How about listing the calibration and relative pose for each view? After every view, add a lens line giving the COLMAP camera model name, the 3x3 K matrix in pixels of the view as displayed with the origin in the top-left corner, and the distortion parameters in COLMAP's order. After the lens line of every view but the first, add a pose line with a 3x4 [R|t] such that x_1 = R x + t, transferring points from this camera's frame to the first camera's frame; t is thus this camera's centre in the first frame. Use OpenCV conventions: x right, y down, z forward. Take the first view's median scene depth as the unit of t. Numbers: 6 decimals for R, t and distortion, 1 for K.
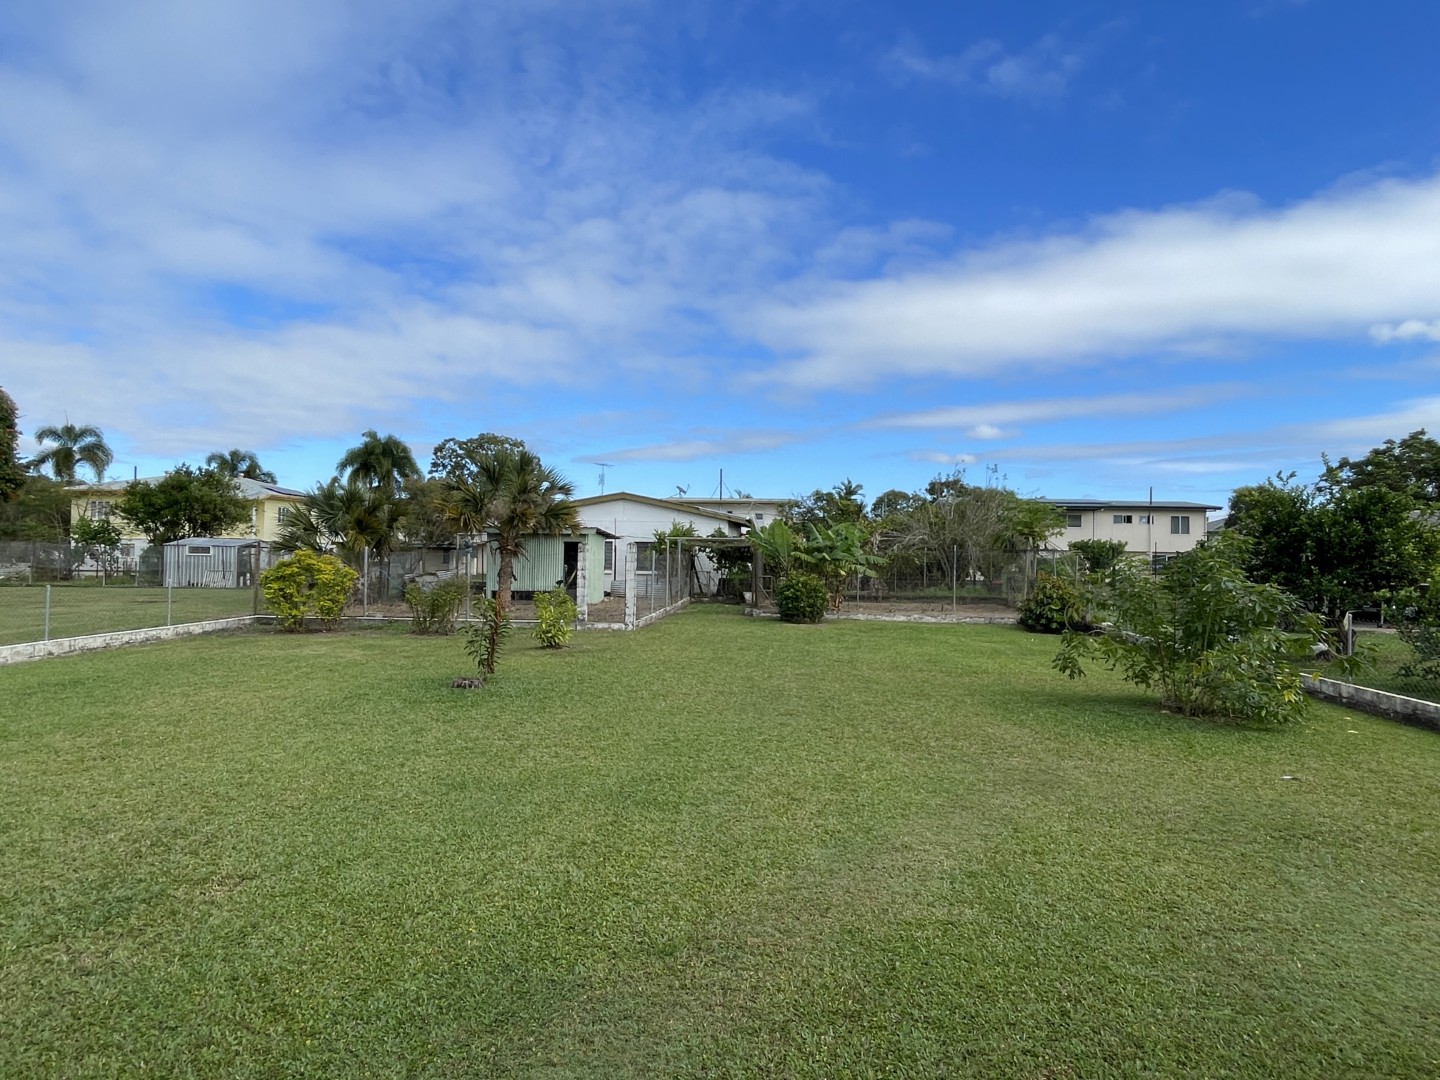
lens RADIAL K [[853.9, 0, 732.9], [0, 853.9, 535.6], [0, 0, 1]] dist [-0.016366, 0.010714]
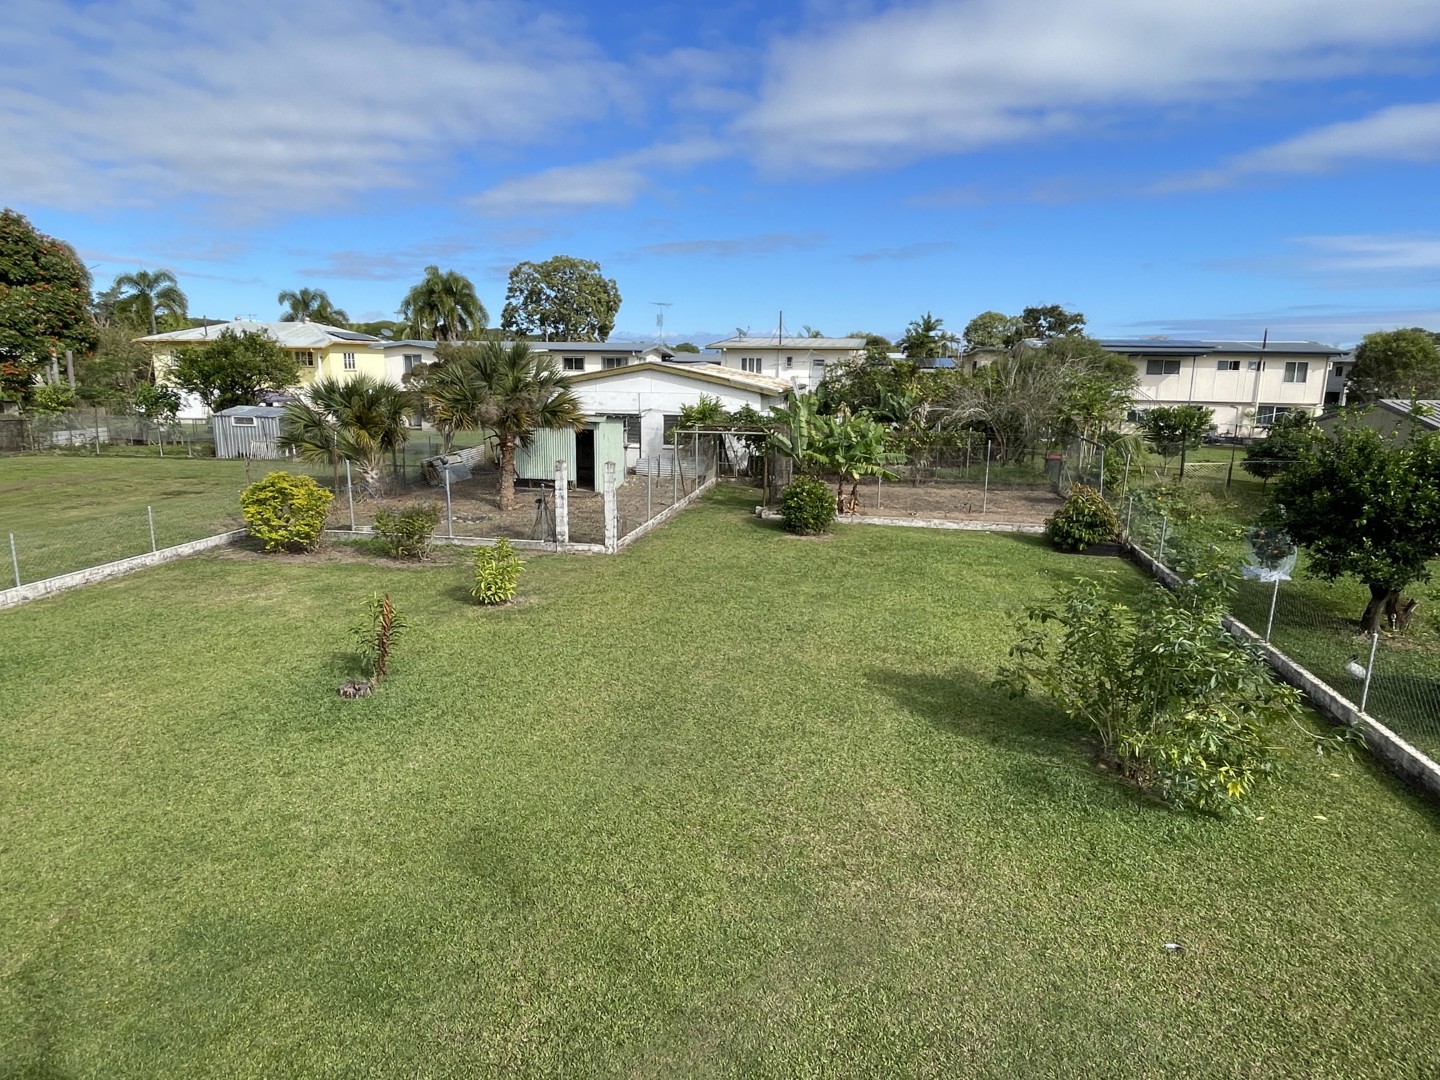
lens RADIAL K [[853.9, 0, 724.6], [0, 853.9, 542.6], [0, 0, 1]] dist [-0.016366, 0.010714]
pose [[0.992733, 0.021407, -0.118415, 0.067076], [0.005523, 0.974908, 0.222540, -0.063317], [0.120207, -0.221576, 0.967706, 0.049313]]
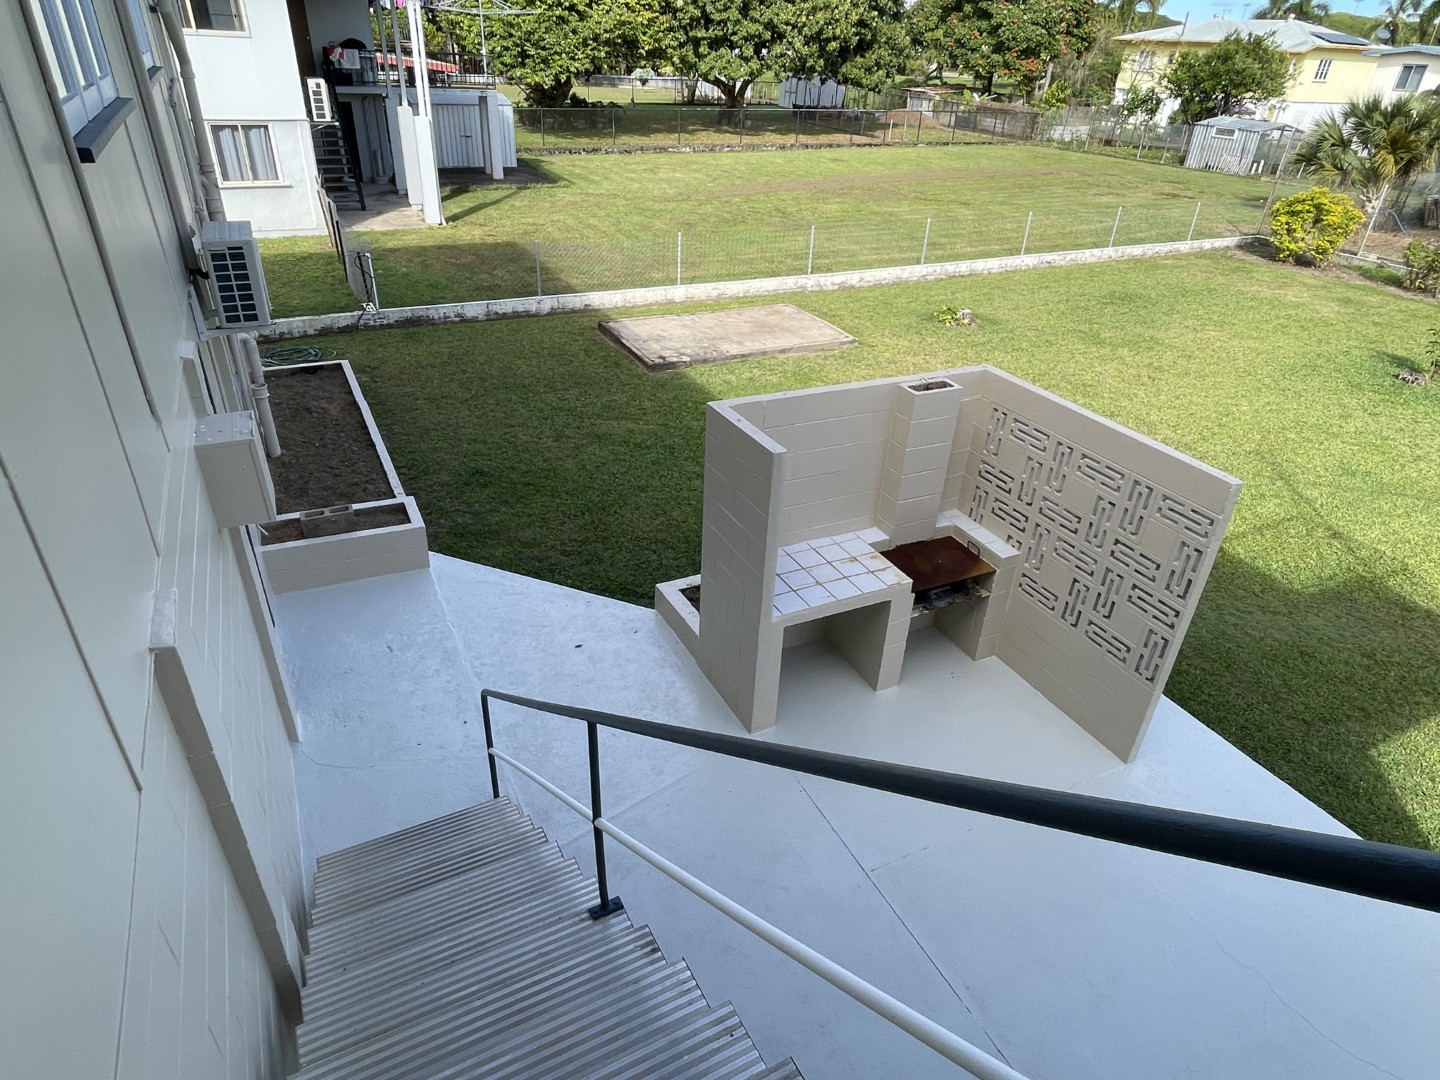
lens RADIAL K [[853.9, 0, 720.0], [0, 853.9, 534.7], [0, 0, 1]] dist [-0.016366, 0.010714]
pose [[0.509552, 0.441069, -0.738793, 0.054787], [-0.017210, 0.863675, 0.503755, -0.070794], [0.860268, -0.243974, 0.447678, -0.137244]]
